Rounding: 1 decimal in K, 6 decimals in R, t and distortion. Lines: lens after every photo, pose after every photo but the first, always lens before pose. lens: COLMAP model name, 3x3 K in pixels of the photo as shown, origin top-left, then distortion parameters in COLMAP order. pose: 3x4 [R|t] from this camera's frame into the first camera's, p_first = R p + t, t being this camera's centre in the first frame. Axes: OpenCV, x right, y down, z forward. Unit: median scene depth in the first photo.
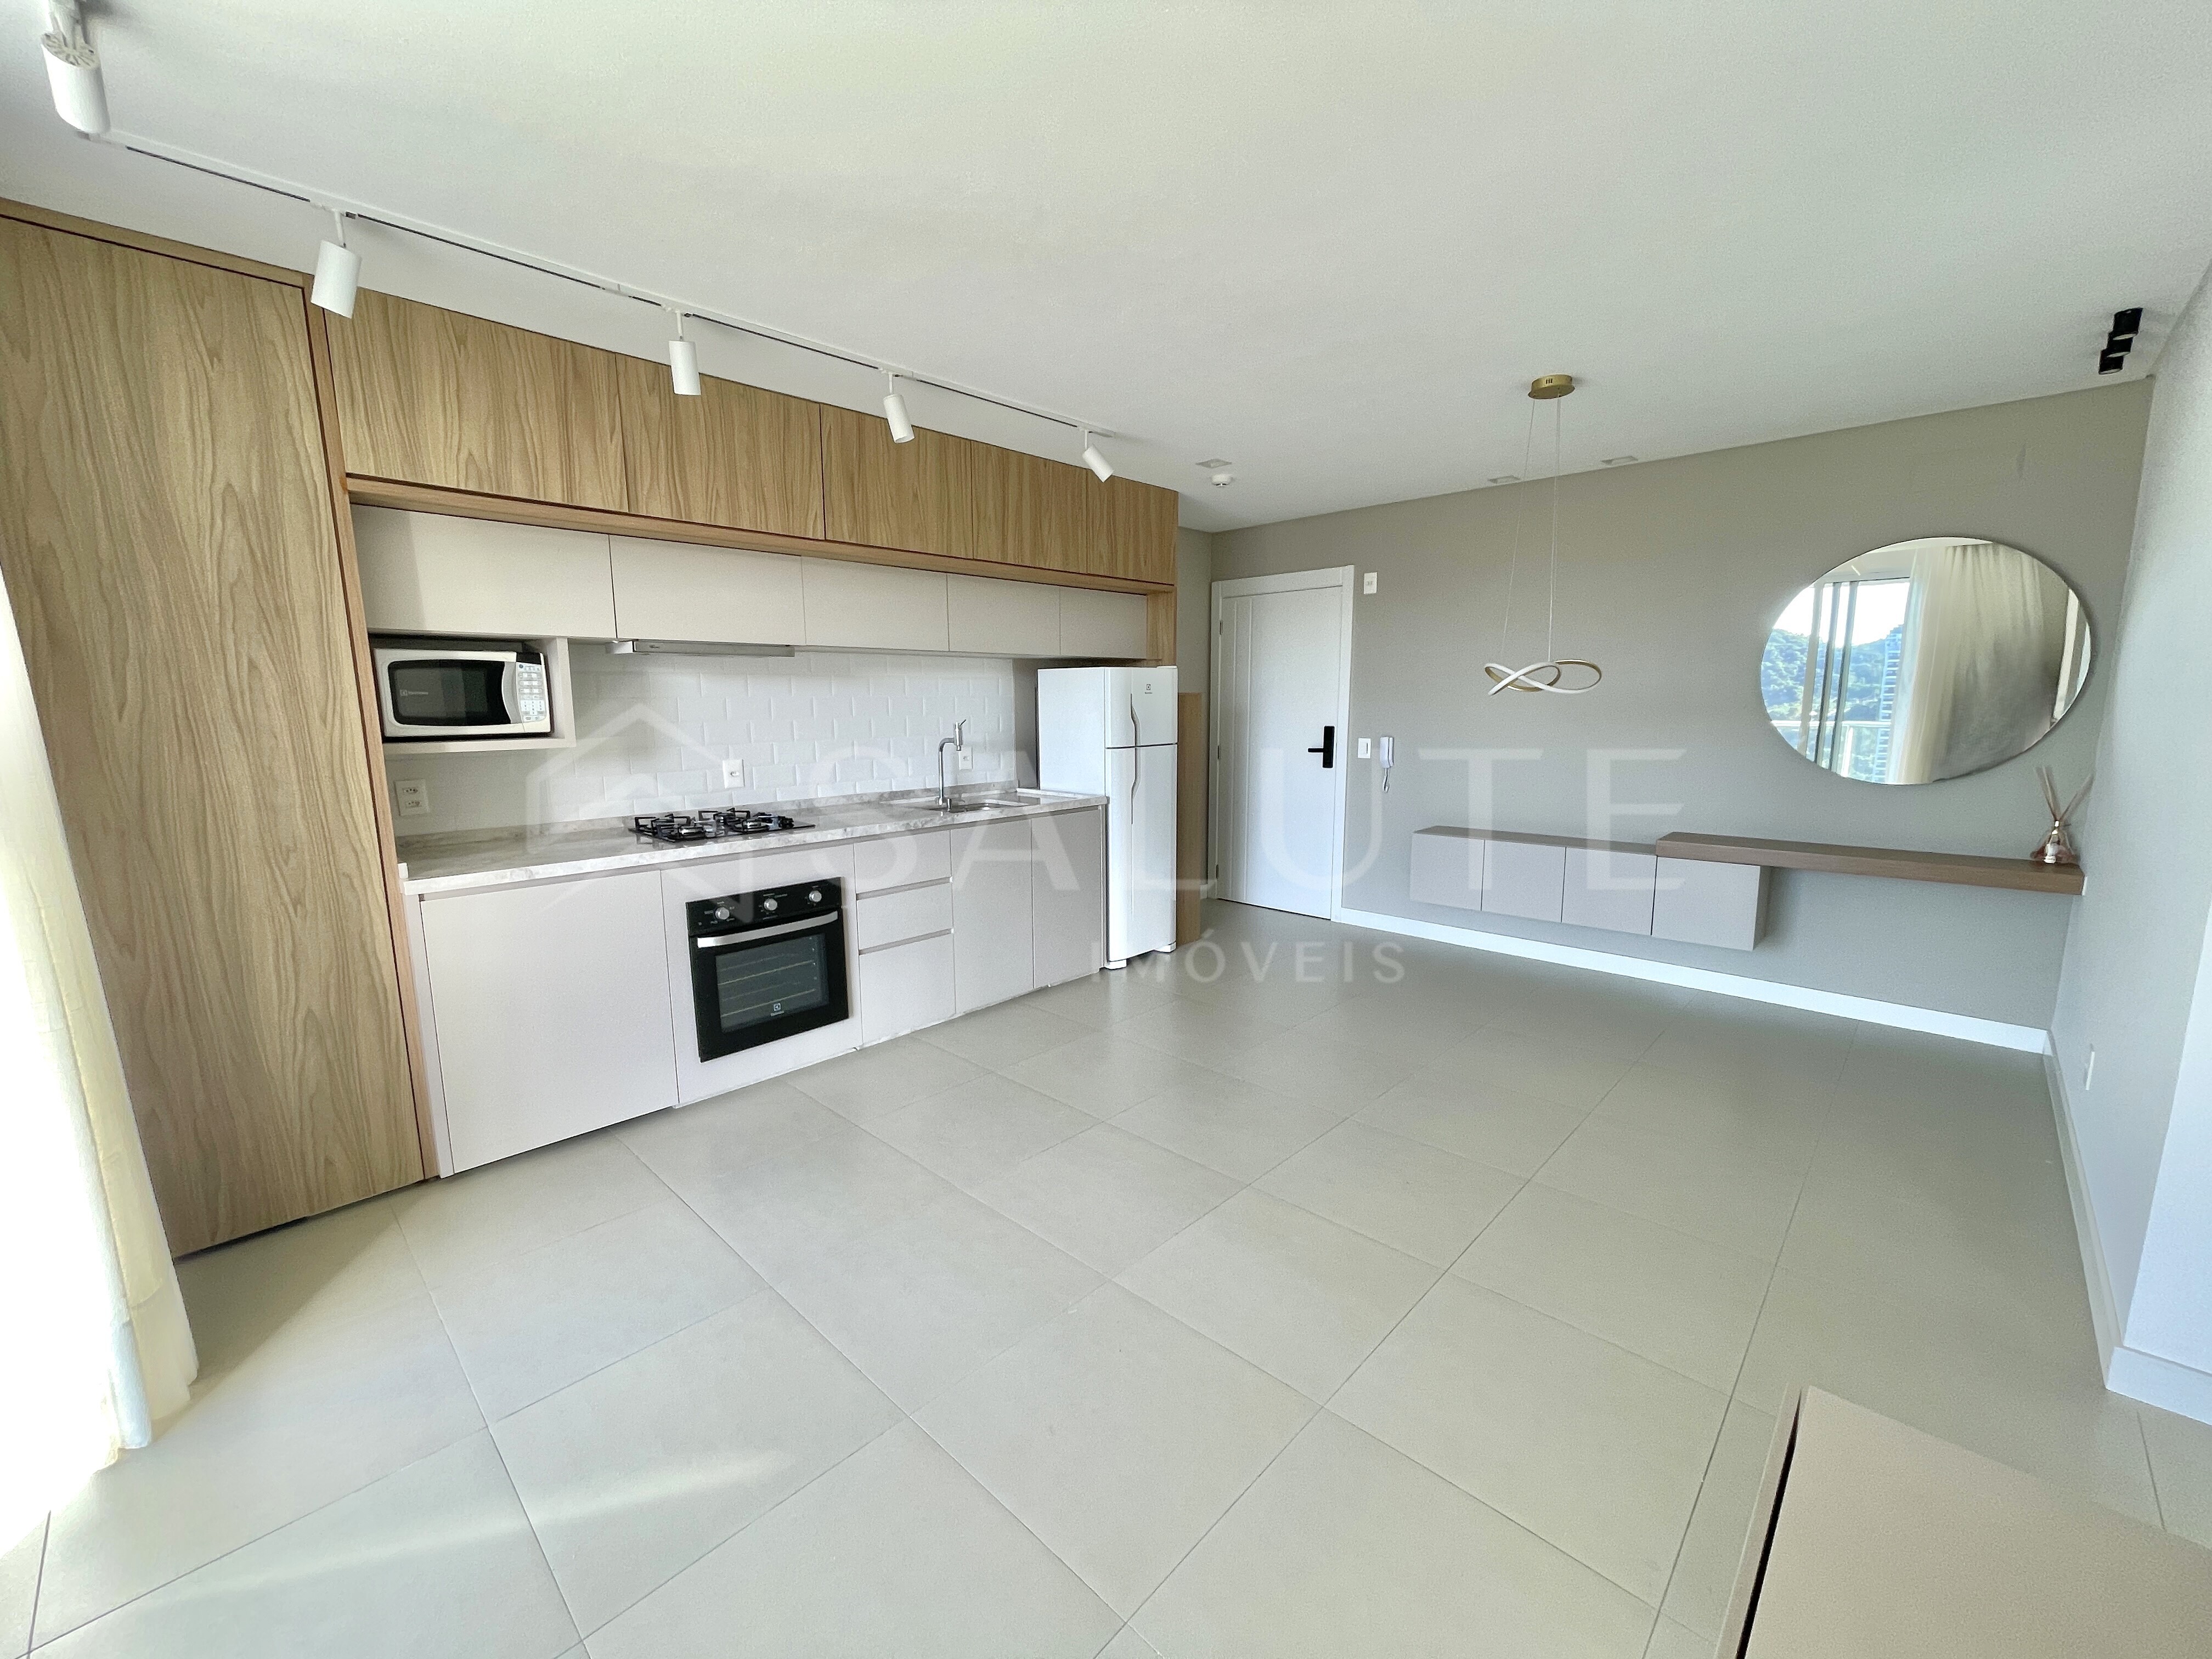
lens RADIAL K [[892.6, 0, 1098.5], [0, 892.6, 842.1], [0, 0, 1]] dist [-0.000272, -0.000548]
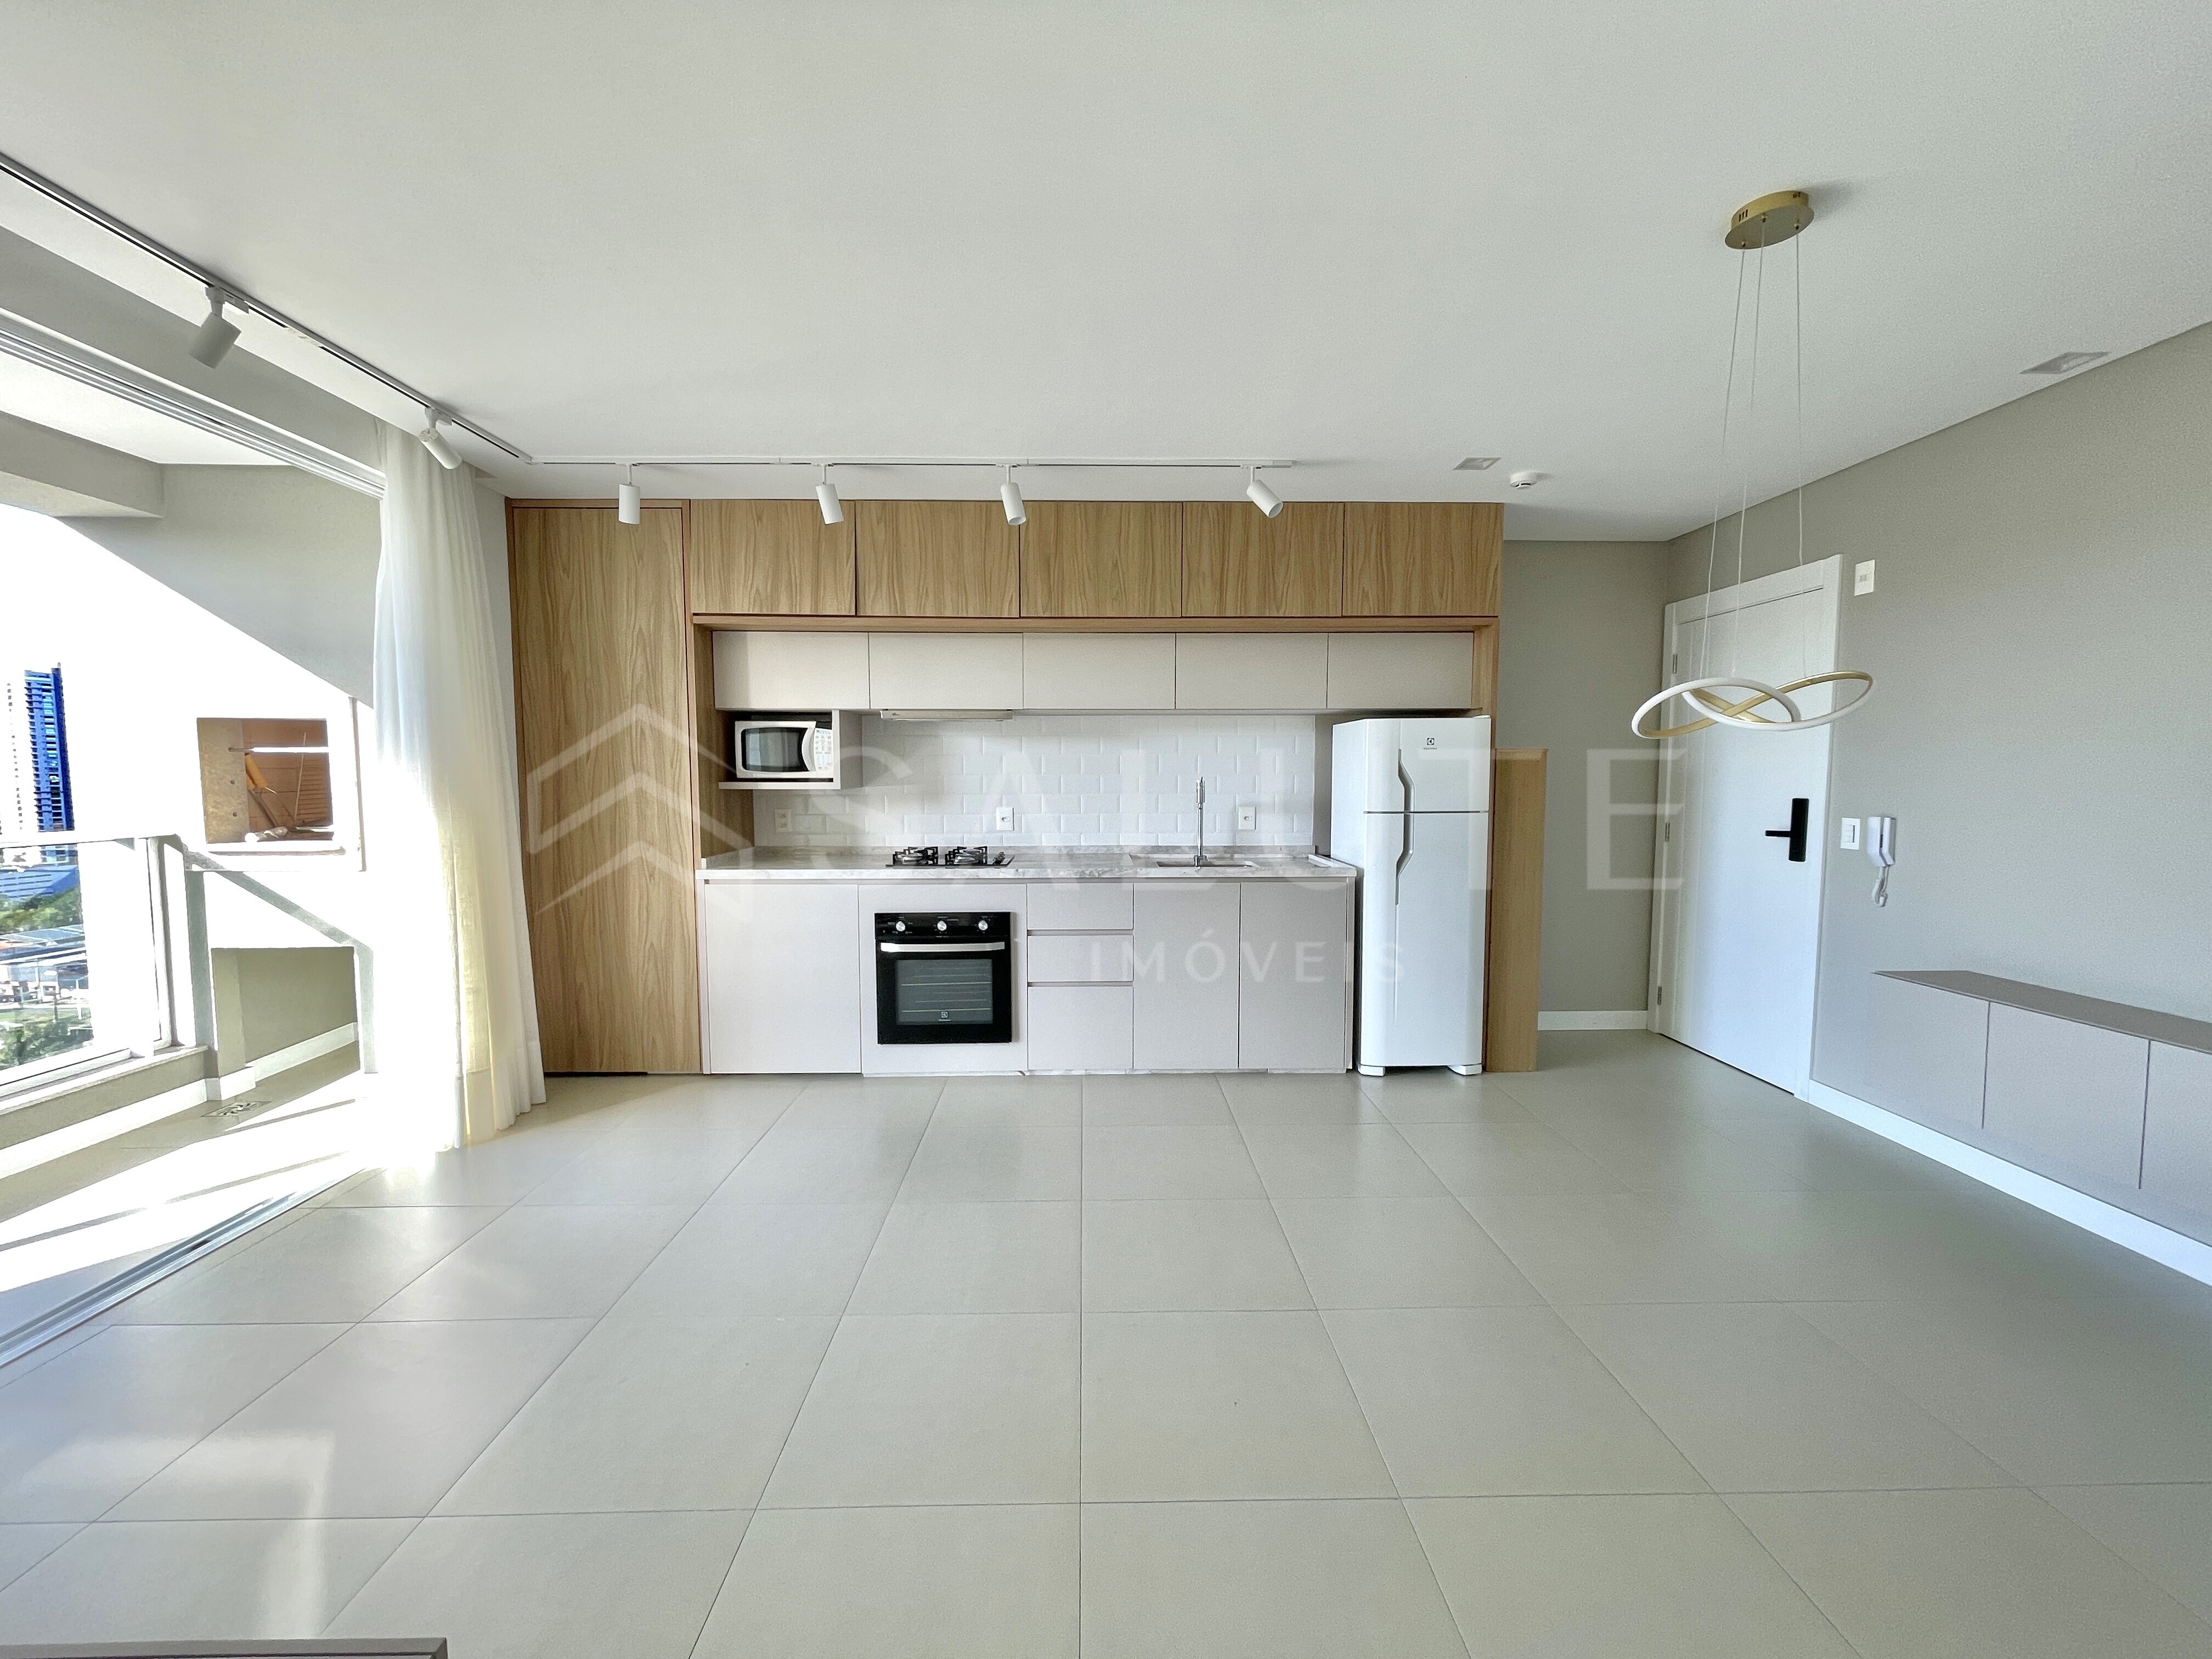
lens RADIAL K [[892.6, 0, 1098.5], [0, 892.6, 842.1], [0, 0, 1]] dist [-0.000272, -0.000548]
pose [[0.708499, 0.059762, -0.703177, 0.570556], [-0.117456, 0.992496, -0.033994, -0.022873], [0.695869, 0.106678, 0.710201, 0.276679]]
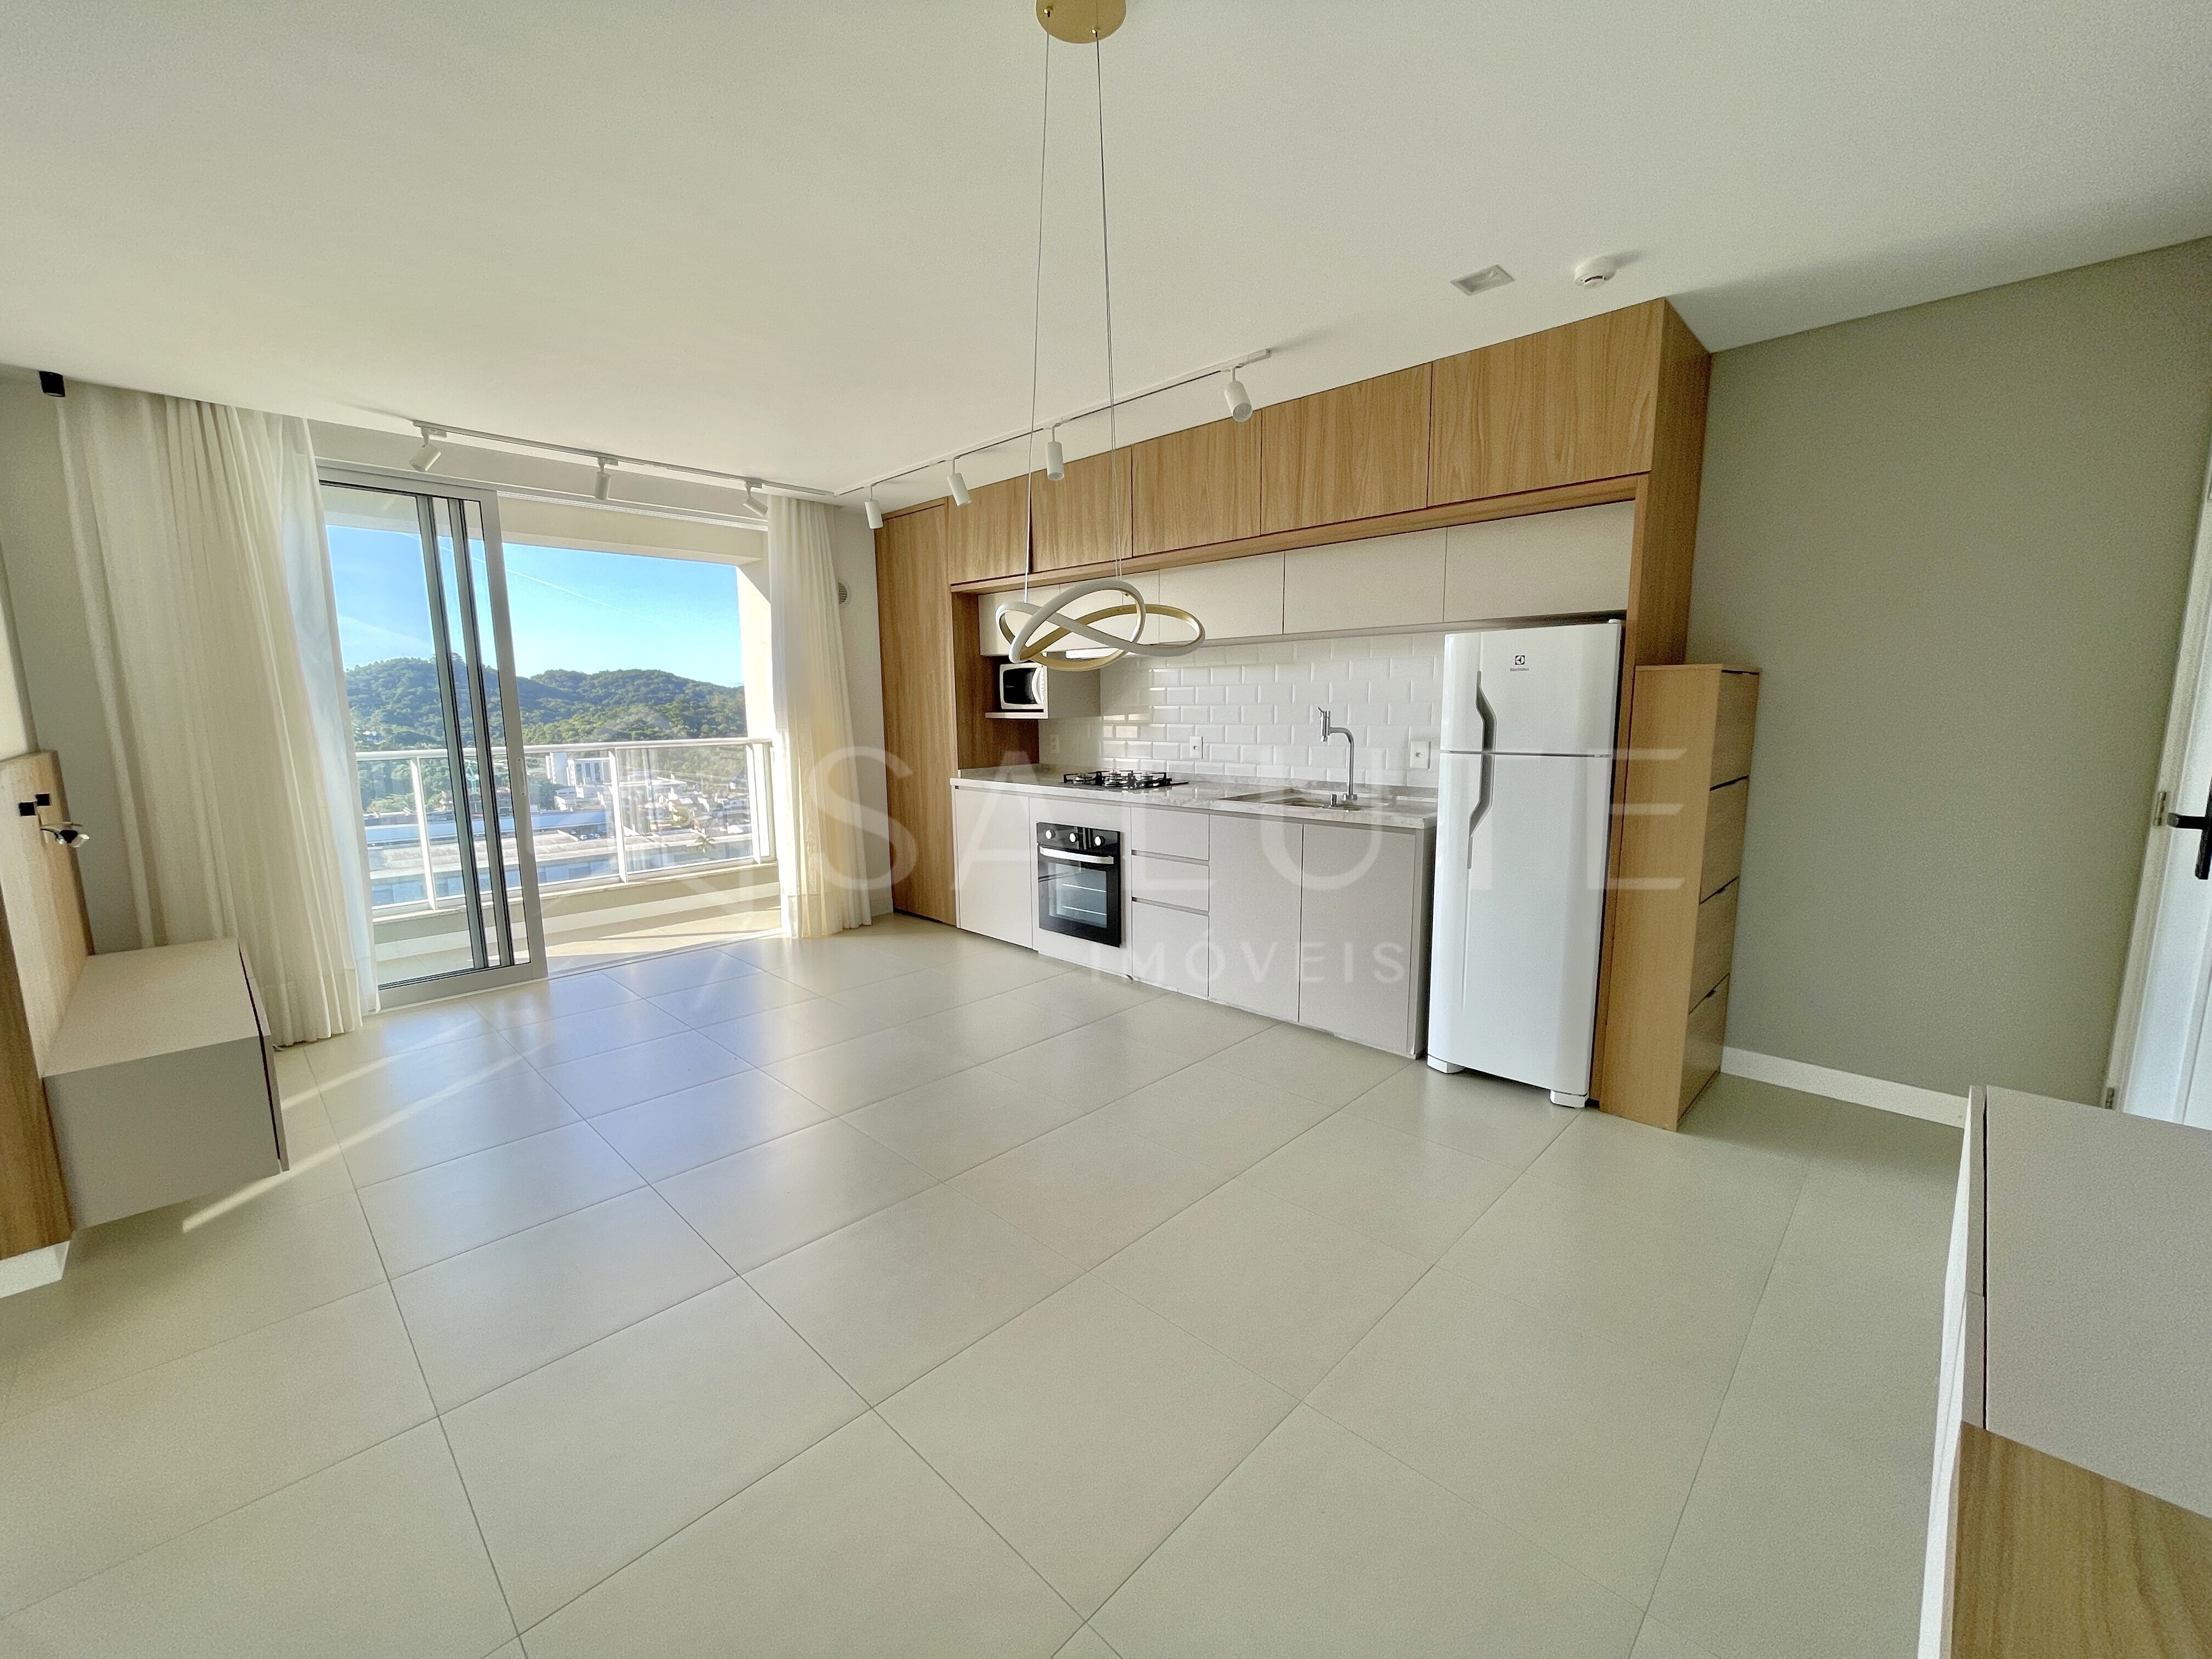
lens RADIAL K [[892.6, 0, 1098.5], [0, 892.6, 842.1], [0, 0, 1]] dist [-0.000272, -0.000548]
pose [[-0.003647, 0.161398, -0.986883, 0.934553], [-0.151146, 0.975462, 0.160088, -0.140410], [0.988505, 0.149747, 0.020837, 0.954203]]
